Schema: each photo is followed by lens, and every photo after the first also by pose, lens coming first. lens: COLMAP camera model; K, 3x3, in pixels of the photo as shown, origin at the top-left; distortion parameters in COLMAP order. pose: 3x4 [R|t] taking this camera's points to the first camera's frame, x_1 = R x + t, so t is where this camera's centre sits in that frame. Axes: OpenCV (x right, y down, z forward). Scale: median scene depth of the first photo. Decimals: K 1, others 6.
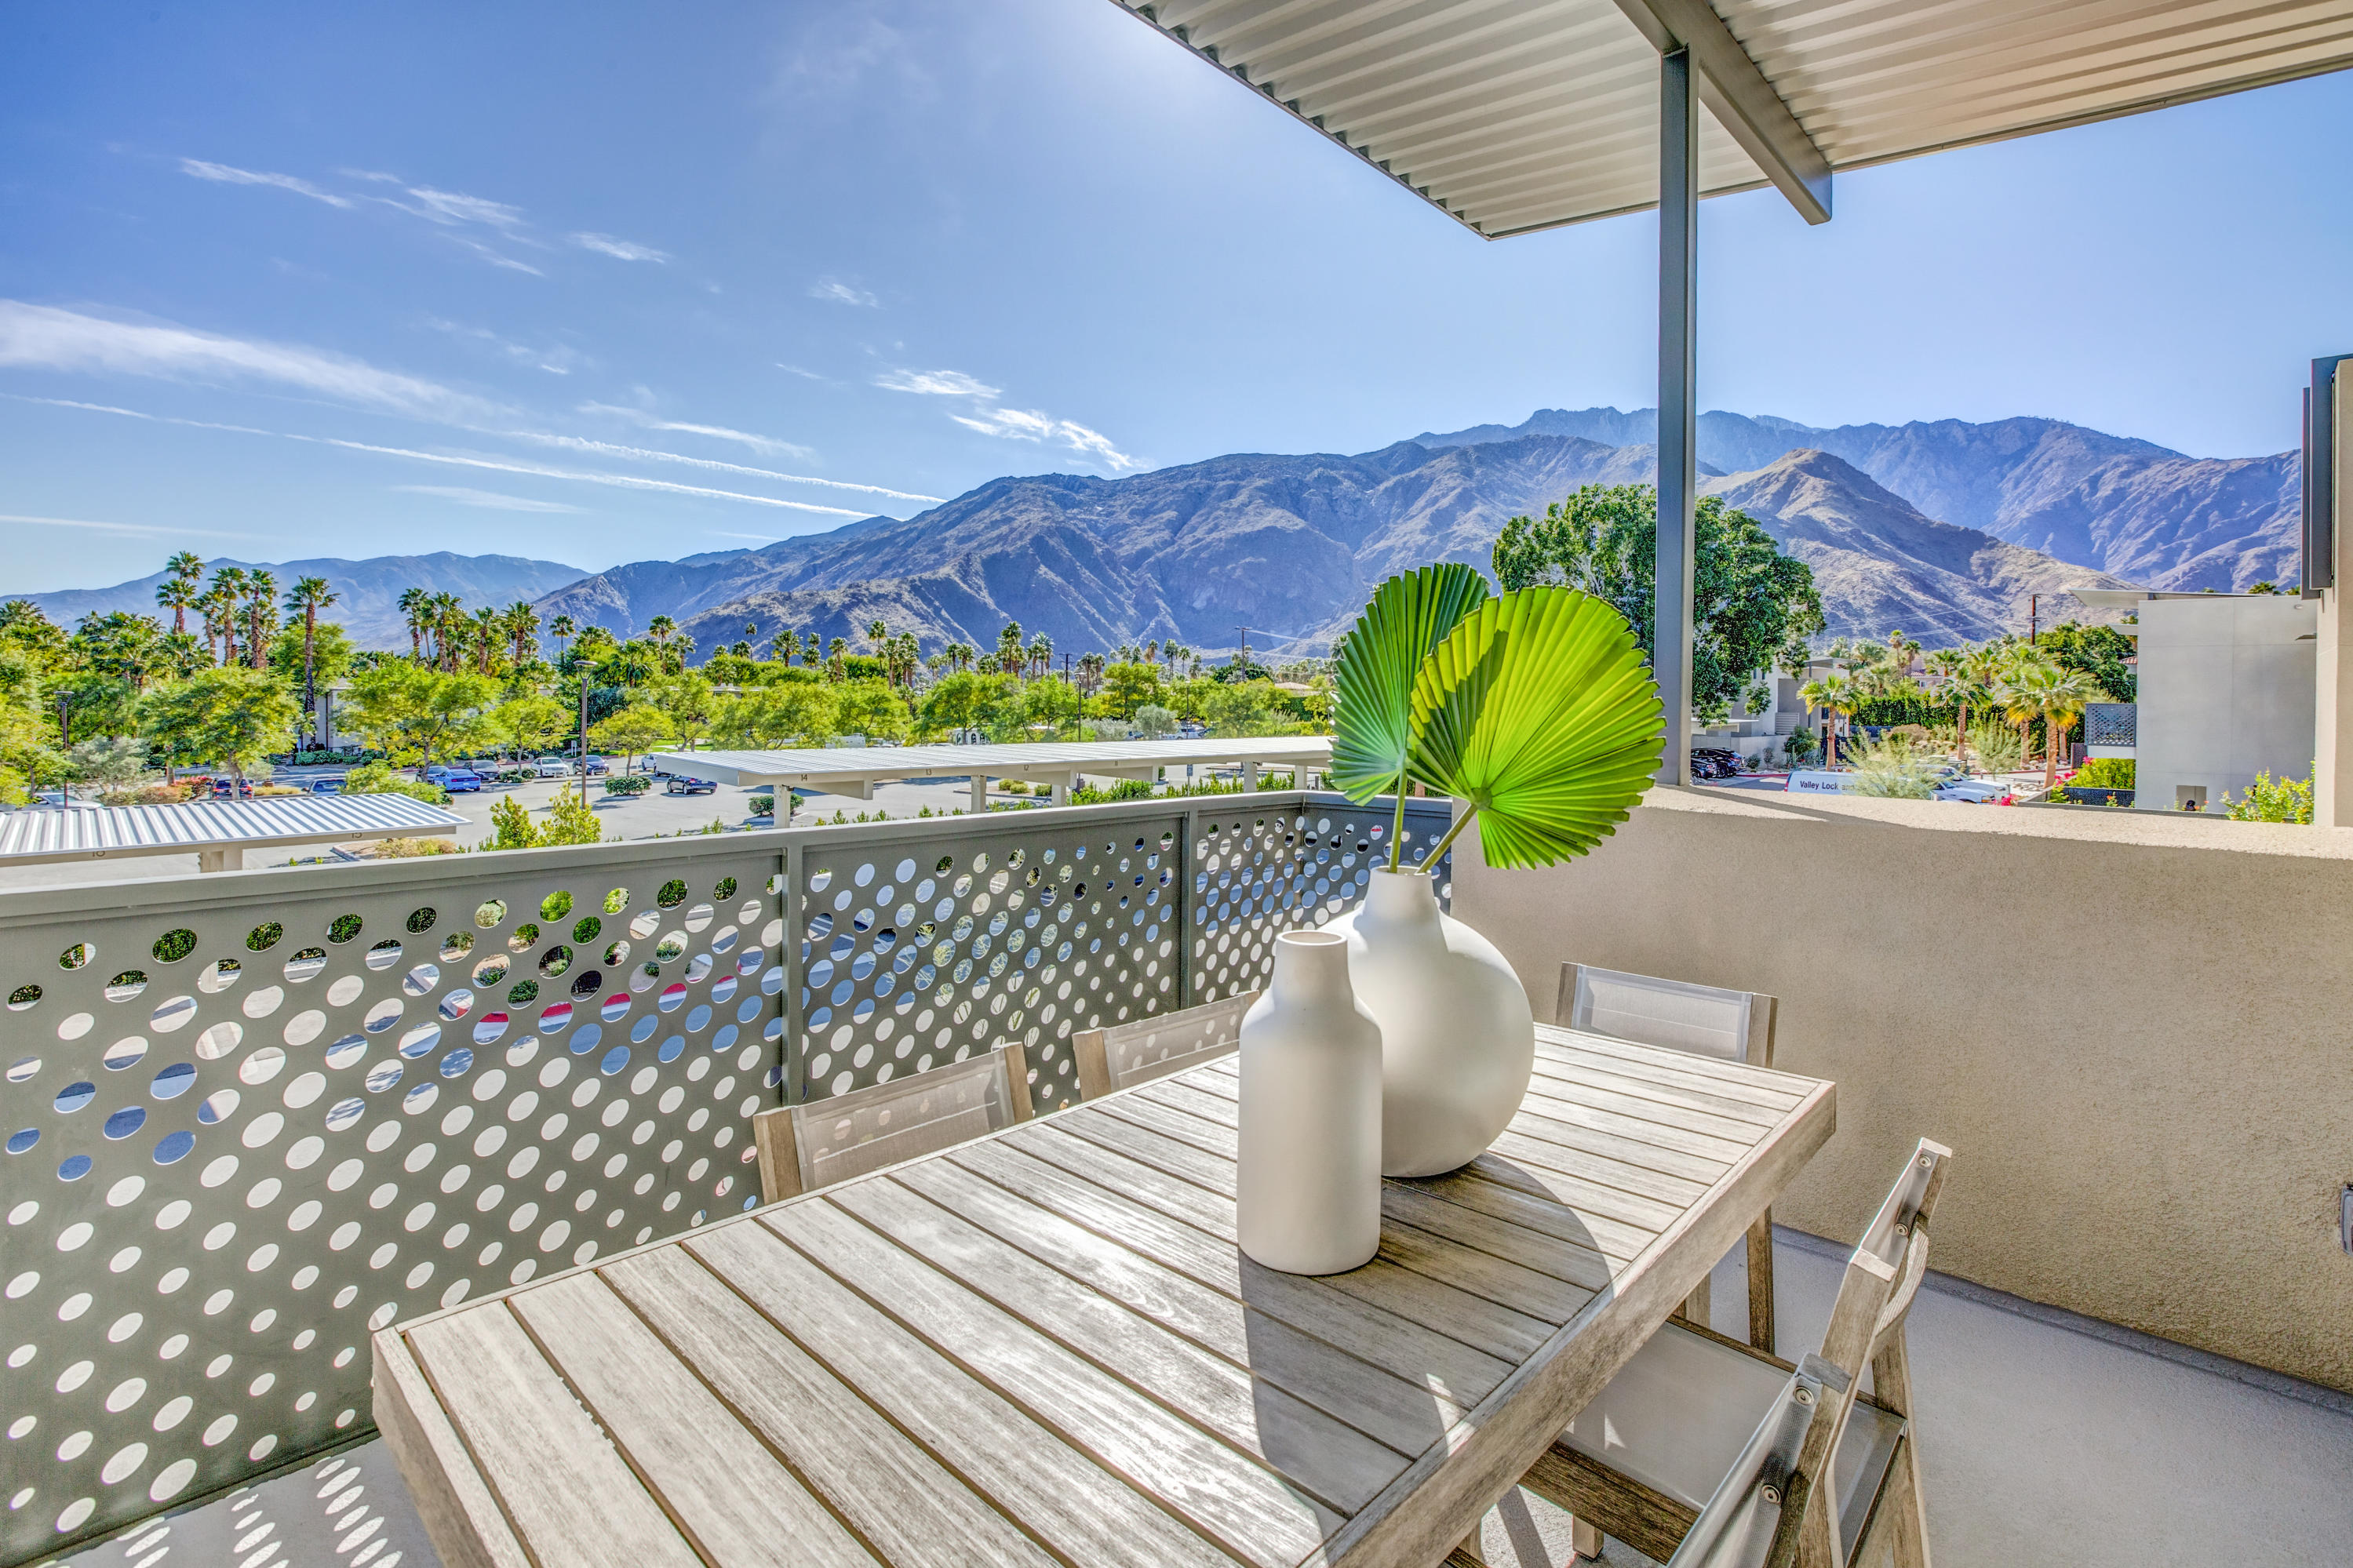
lens RADIAL K [[1115.3, 0, 1169.8], [0, 1115.3, 738.2], [0, 0, 1]] dist [-0.035313, 0.019988]
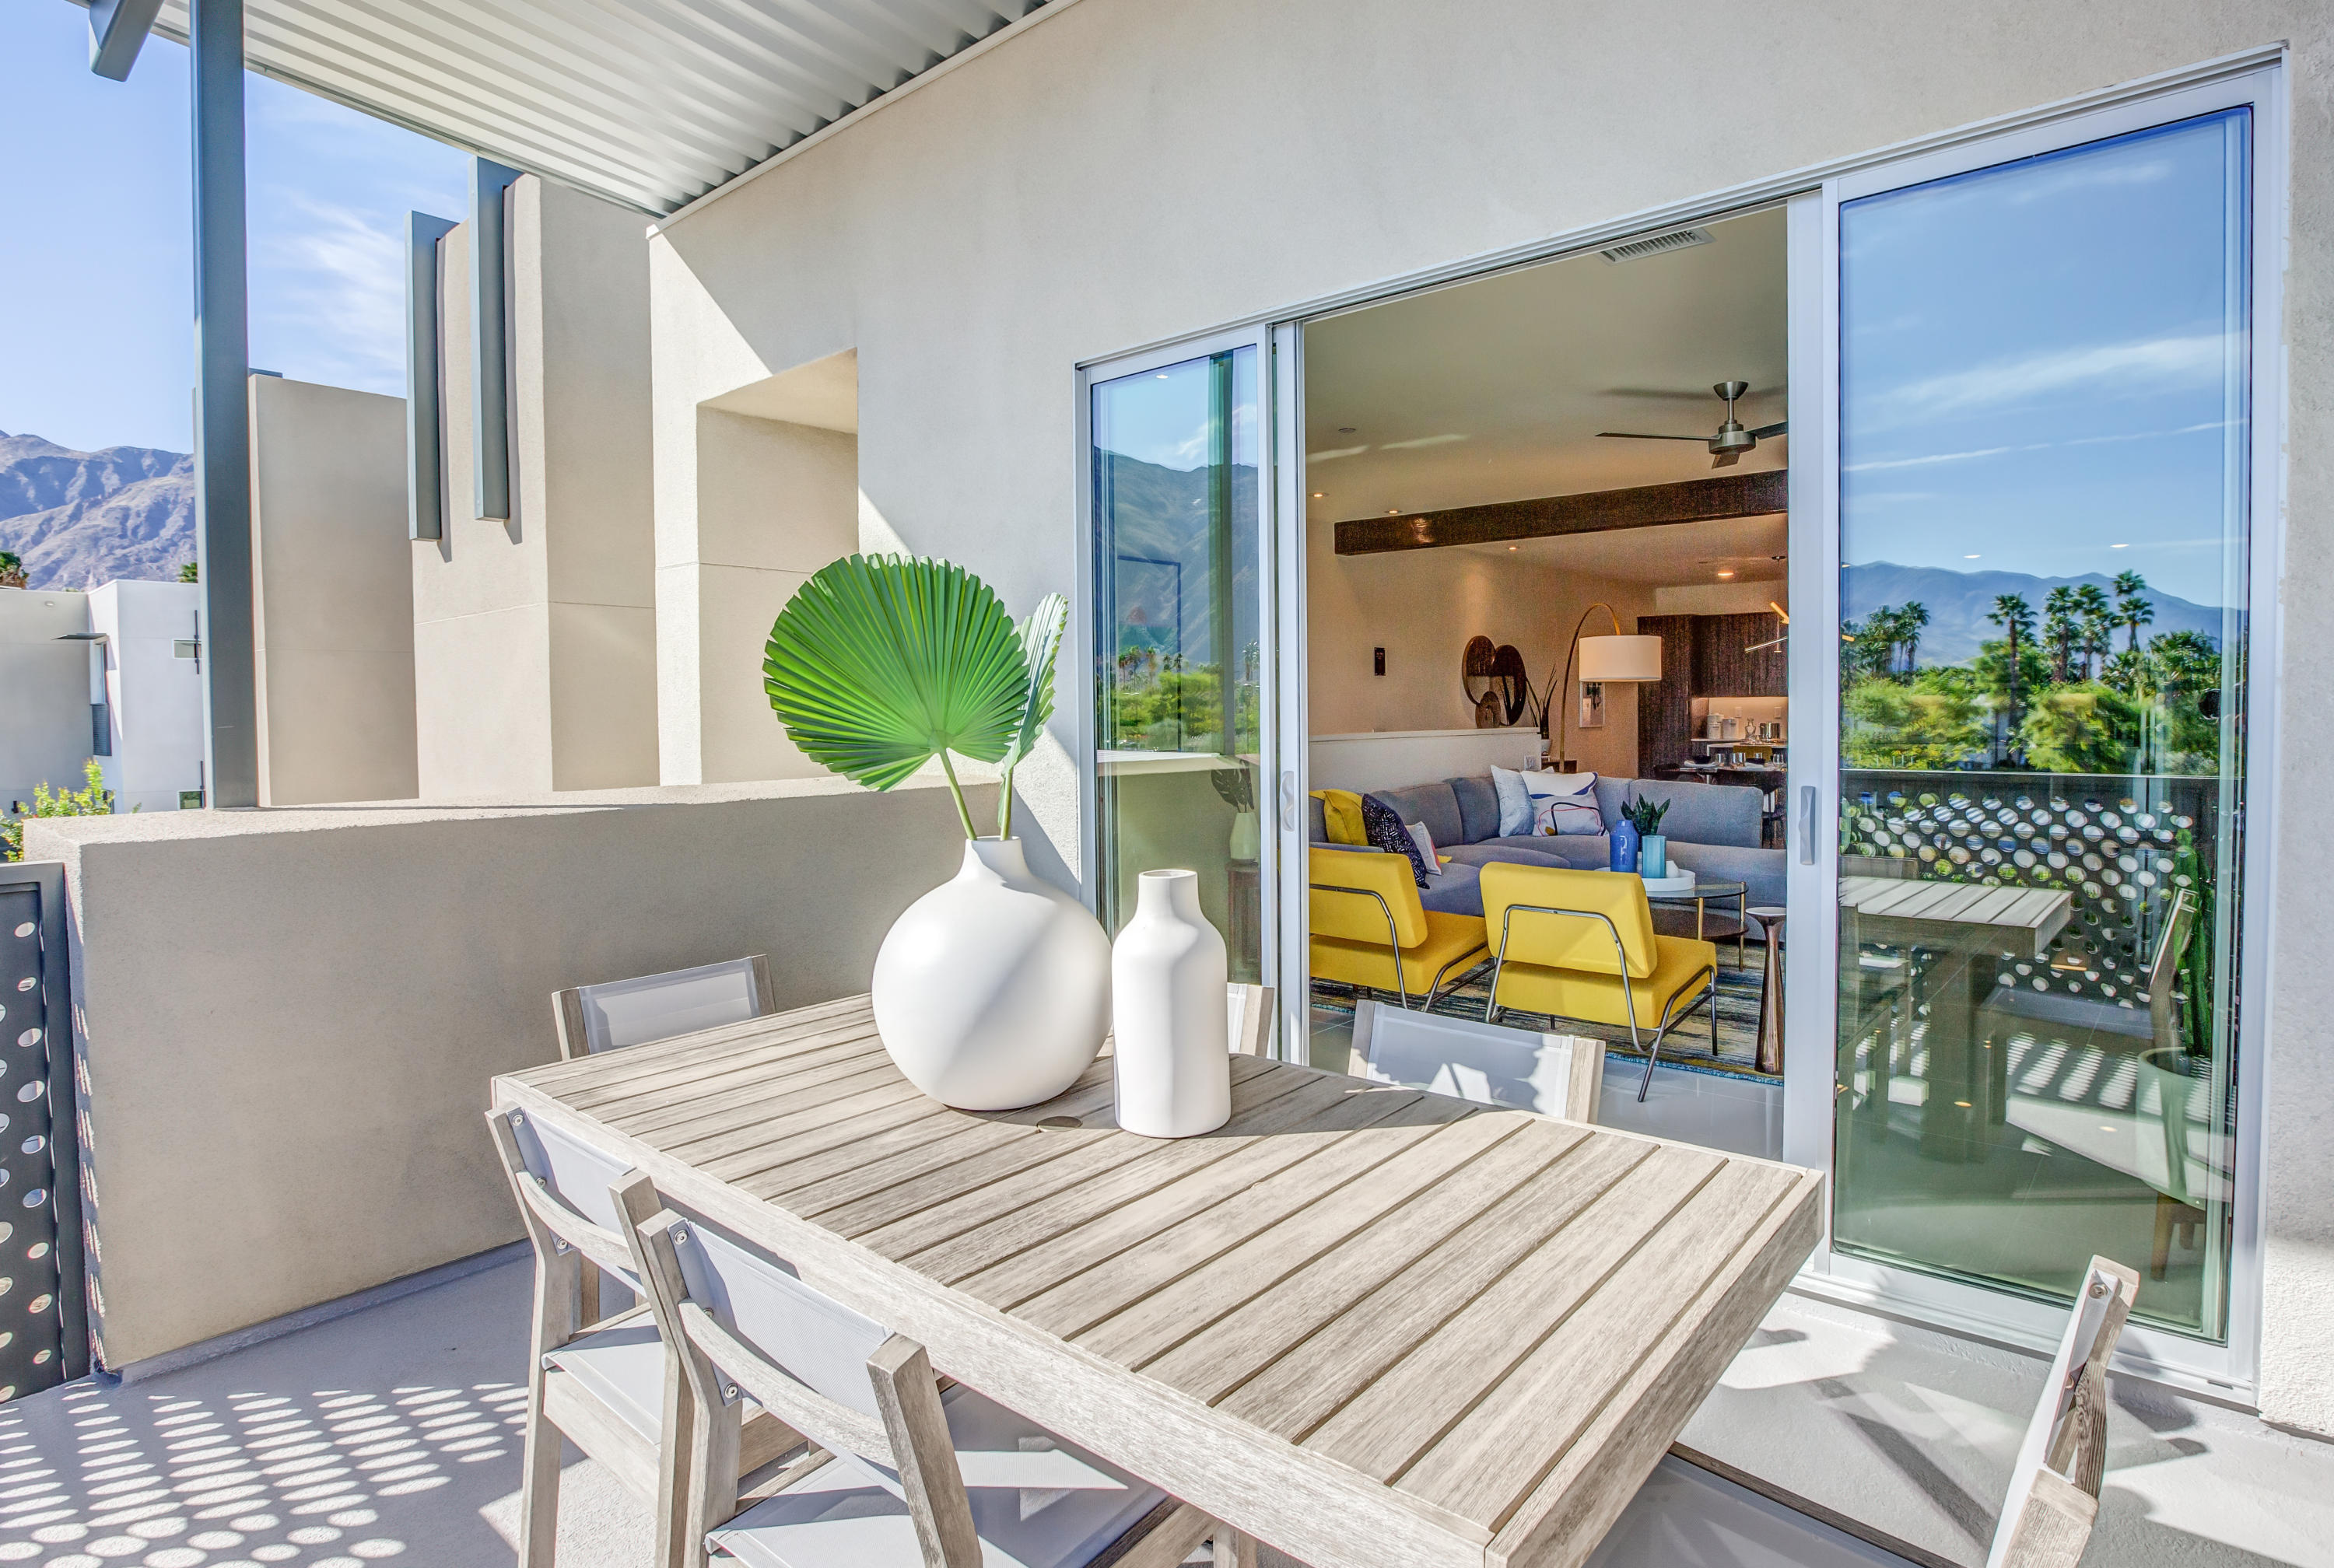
lens RADIAL K [[1198.1, 0, 1161.6], [0, 1198.1, 751.8], [0, 0, 1]] dist [0.000162, -0.000023]
pose [[-0.052861, -0.031170, 0.998115, -1.374646], [0.030921, 0.998982, 0.032835, -0.031965], [-0.998123, 0.032598, -0.051843, 1.149865]]
